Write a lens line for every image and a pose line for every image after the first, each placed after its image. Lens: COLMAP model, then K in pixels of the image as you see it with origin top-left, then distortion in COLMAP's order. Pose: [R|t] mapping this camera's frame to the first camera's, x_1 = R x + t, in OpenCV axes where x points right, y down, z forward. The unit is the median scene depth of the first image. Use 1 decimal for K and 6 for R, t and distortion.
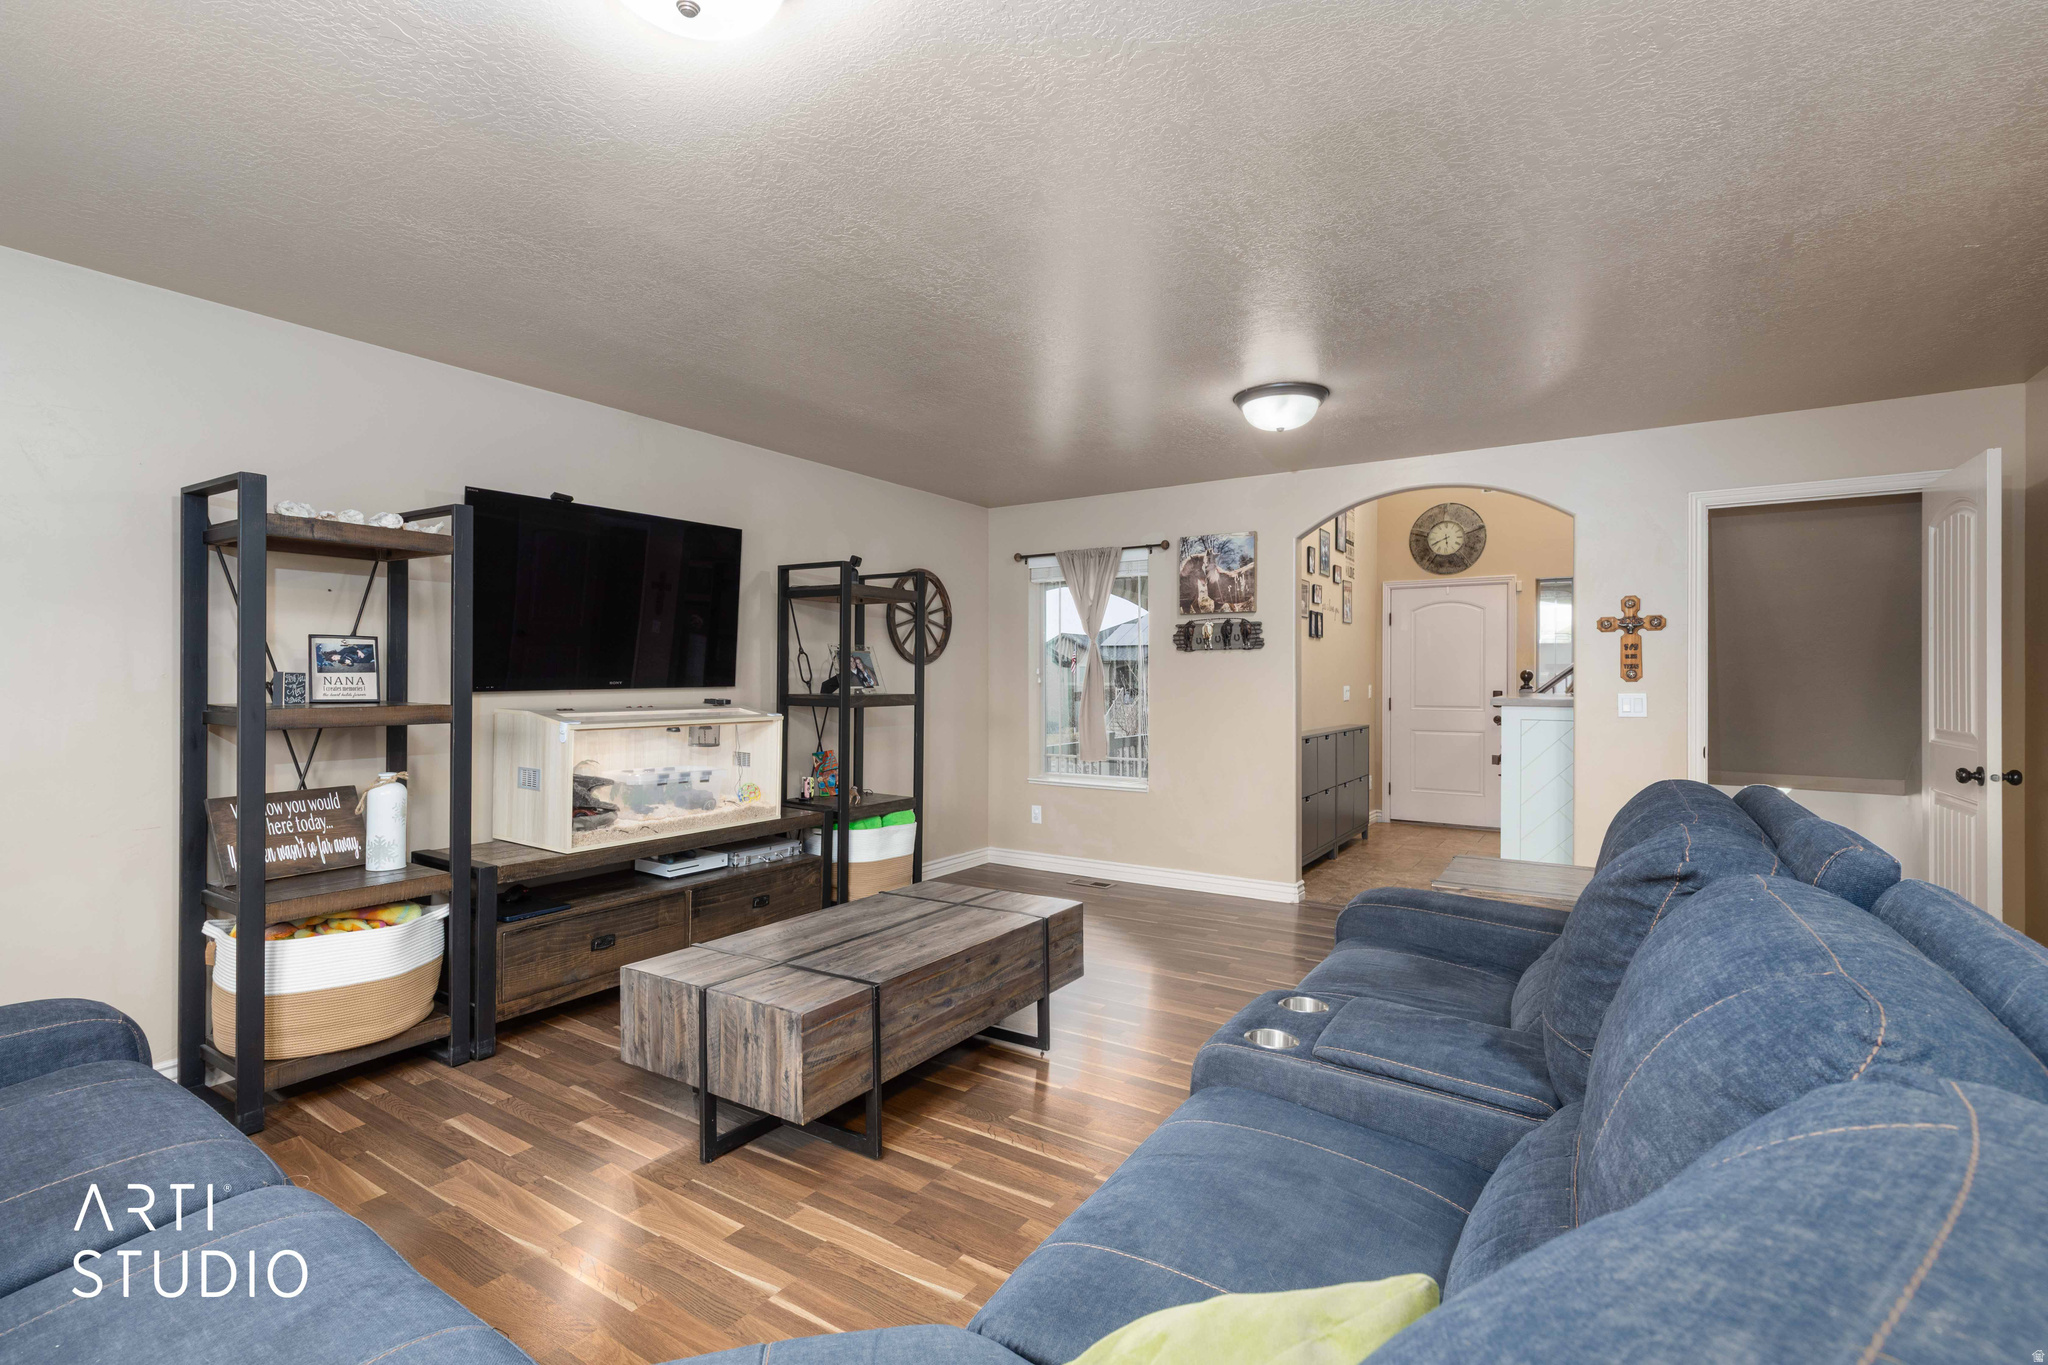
lens RADIAL K [[934.1, 0, 1030.6], [0, 934.1, 678.1], [0, 0, 1]] dist [0.012190, -0.003284]
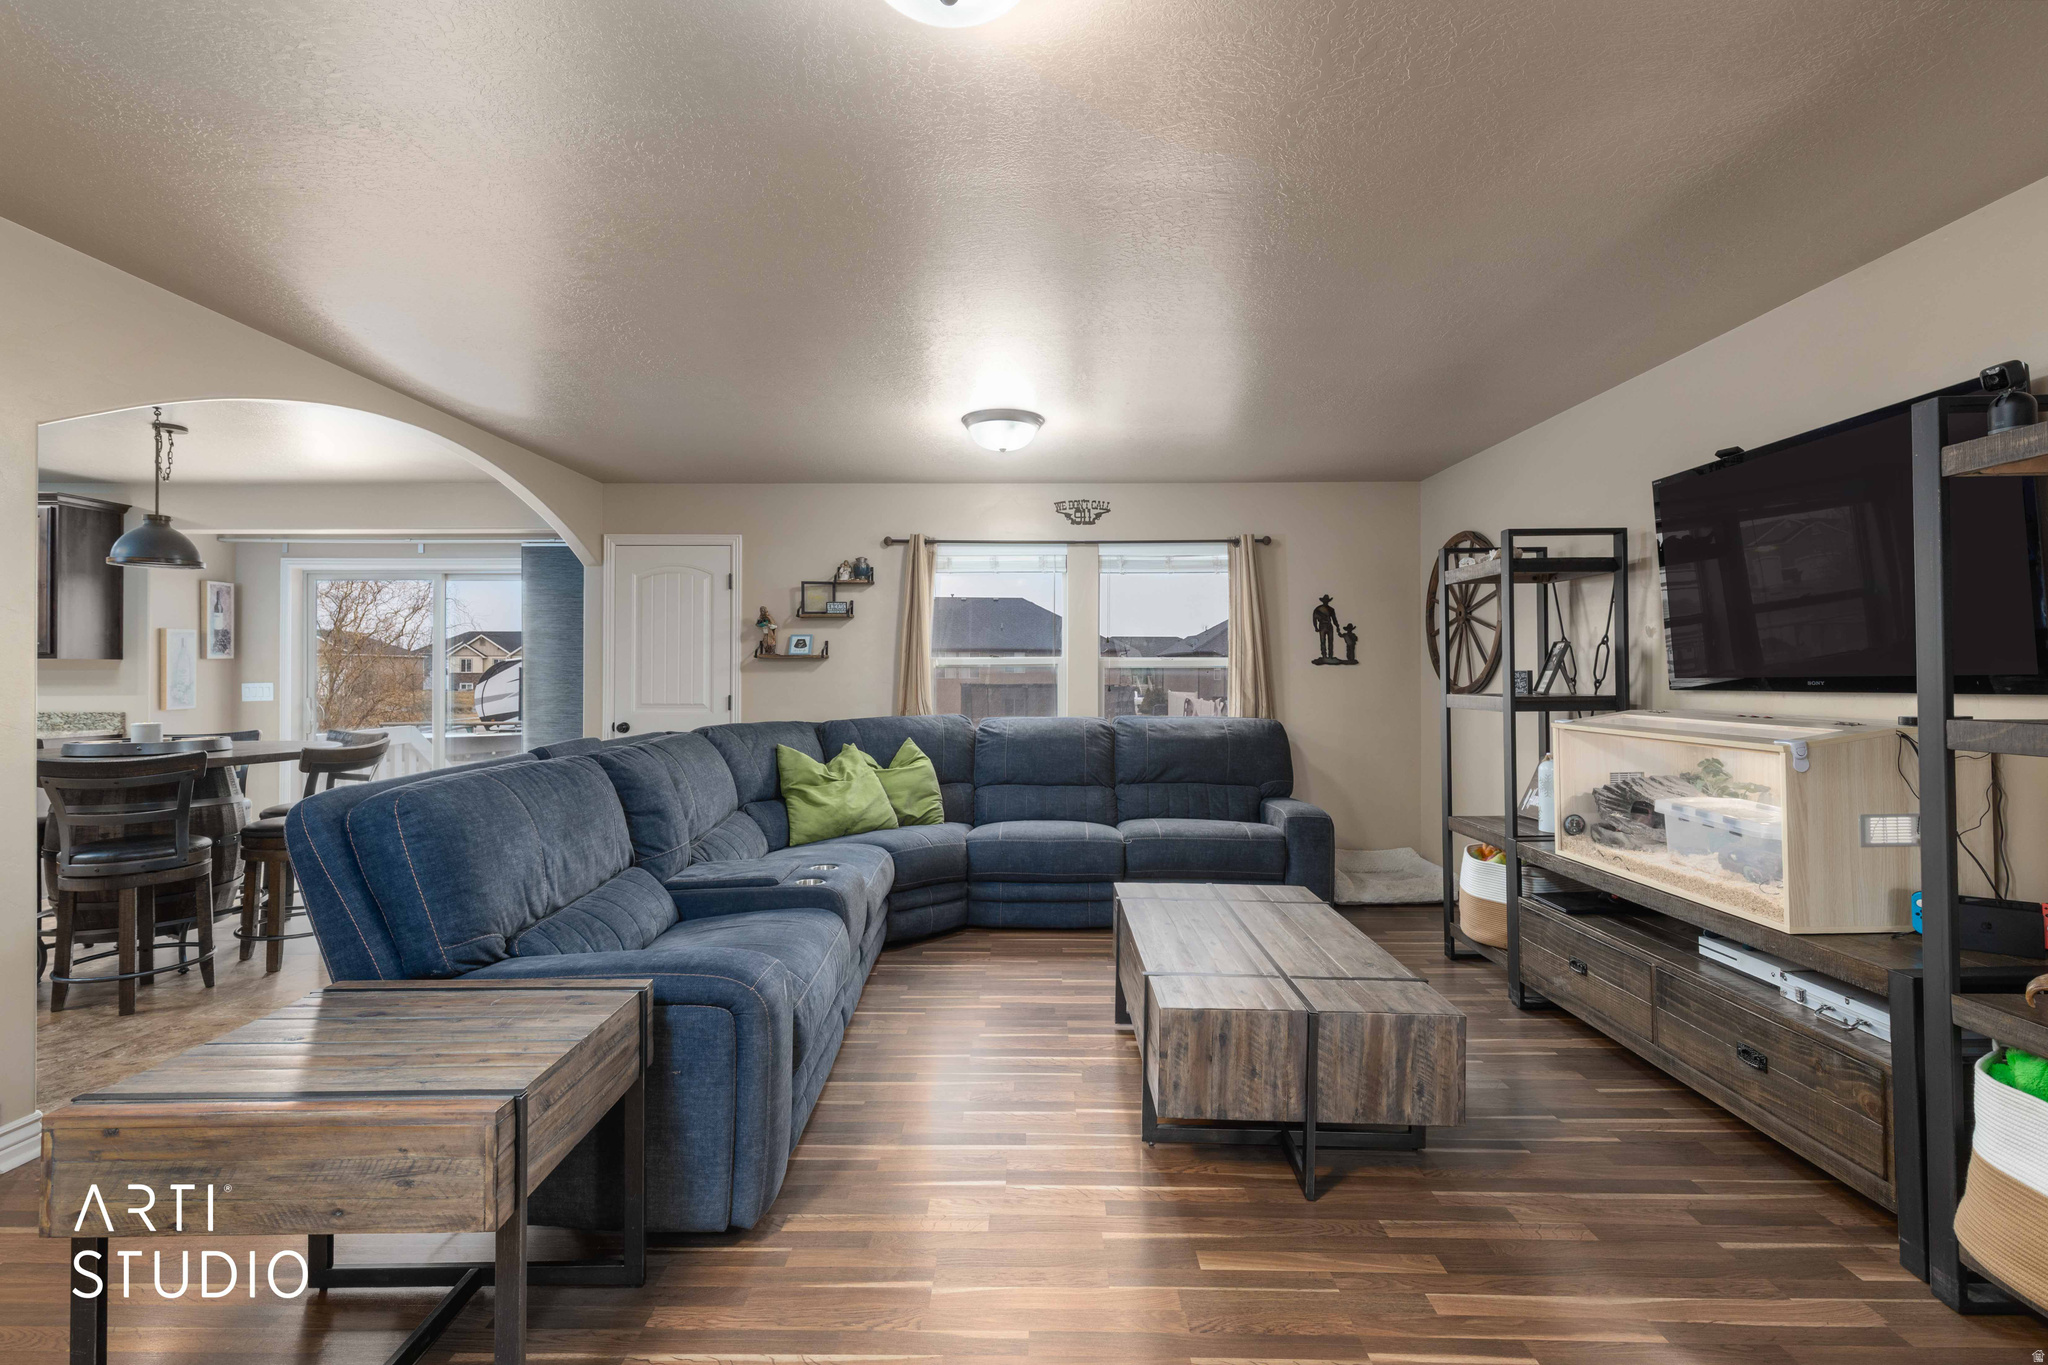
lens RADIAL K [[934.1, 0, 1017.2], [0, 934.1, 673.0], [0, 0, 1]] dist [0.012190, -0.003284]
pose [[-0.848420, 0.001829, -0.529321, 0.456329], [0.001427, 0.999998, 0.001169, -0.004134], [0.529322, 0.000237, -0.848421, 1.383795]]
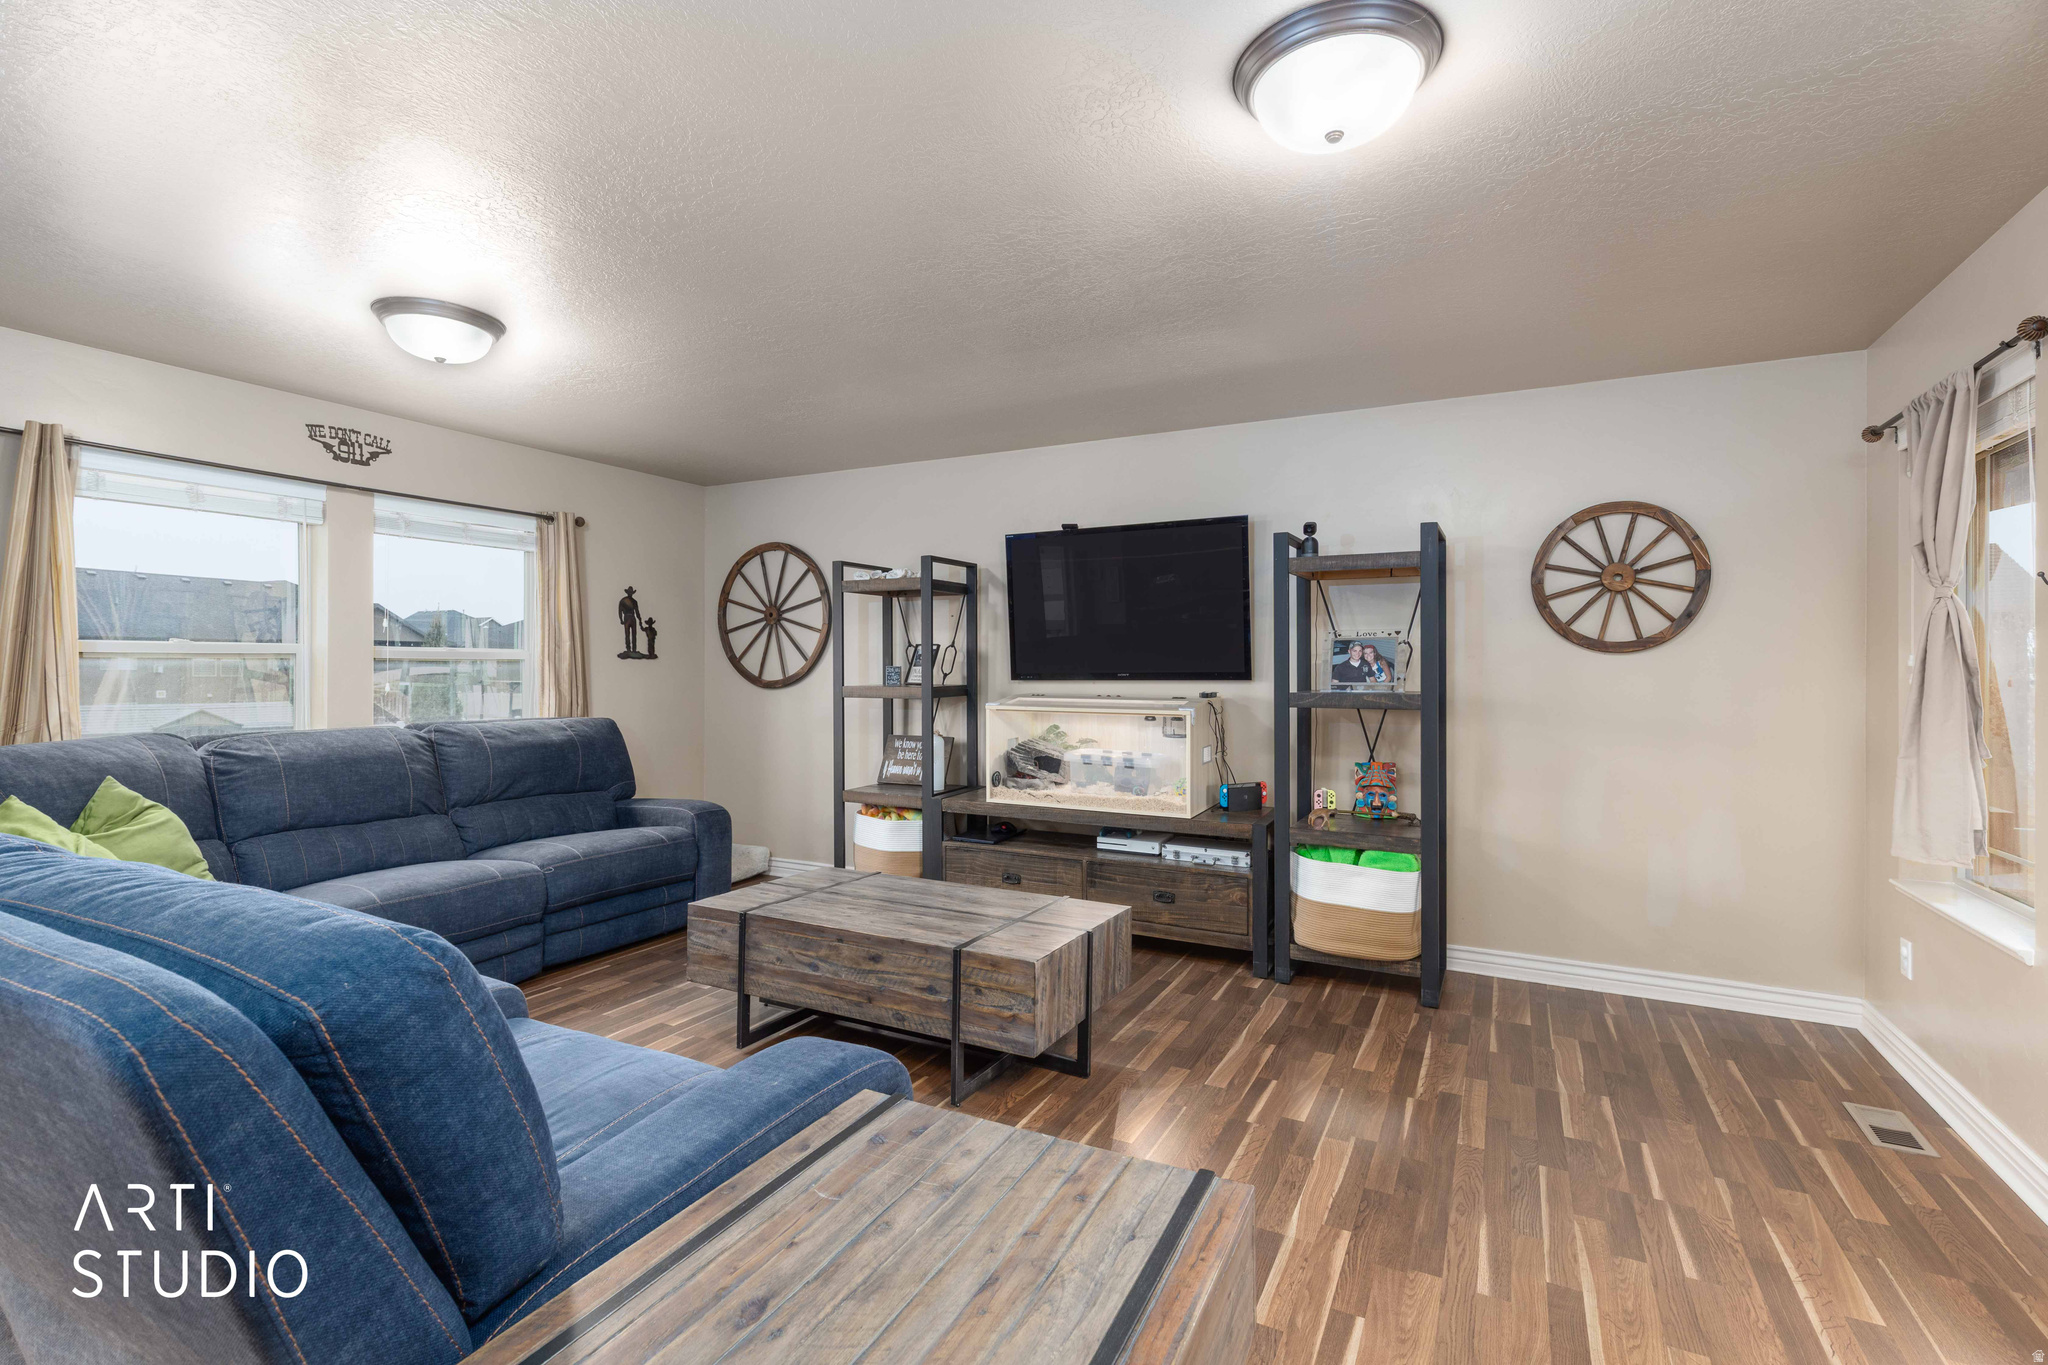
lens RADIAL K [[934.1, 0, 1021.8], [0, 934.1, 671.2], [0, 0, 1]] dist [0.012190, -0.003284]
pose [[0.092658, 0.004486, -0.995688, 0.749544], [-0.003190, 0.999986, 0.004209, -0.004133], [0.995693, 0.002786, 0.092671, 0.833450]]
